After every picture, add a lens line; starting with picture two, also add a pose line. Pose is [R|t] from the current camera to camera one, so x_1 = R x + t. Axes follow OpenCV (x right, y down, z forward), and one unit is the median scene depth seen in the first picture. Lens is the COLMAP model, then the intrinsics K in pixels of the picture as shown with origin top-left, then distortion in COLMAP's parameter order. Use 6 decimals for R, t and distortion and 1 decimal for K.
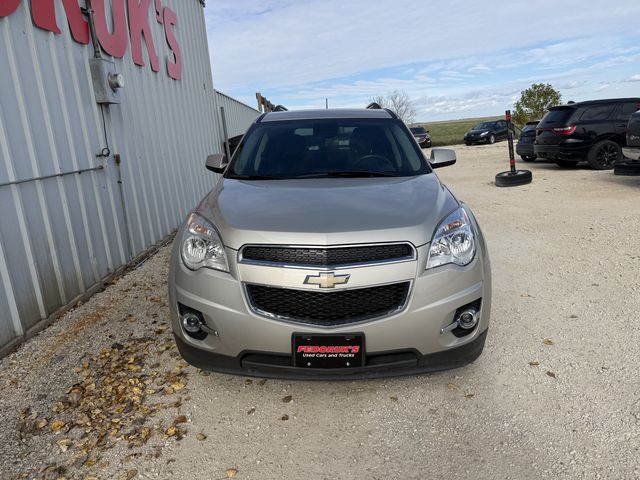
lens RADIAL K [[457.0, 0, 320.0], [0, 457.0, 240.0], [0, 0, 1]] dist [-0.003962, -0.006961]
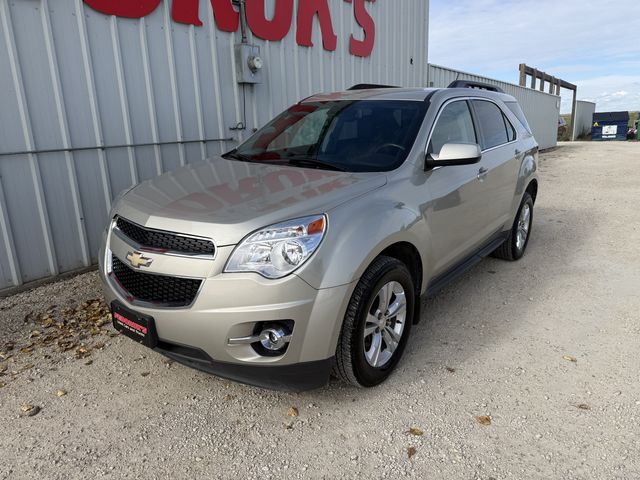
lens RADIAL K [[449.1, 0, 320.0], [0, 449.1, 251.6], [0, 0, 1]] dist [-0.001873, -0.002197]
pose [[0.807586, 0.197309, -0.555765, 0.447457], [-0.150136, 0.980108, 0.129796, -0.062875], [0.570319, -0.021381, 0.821145, 0.179432]]
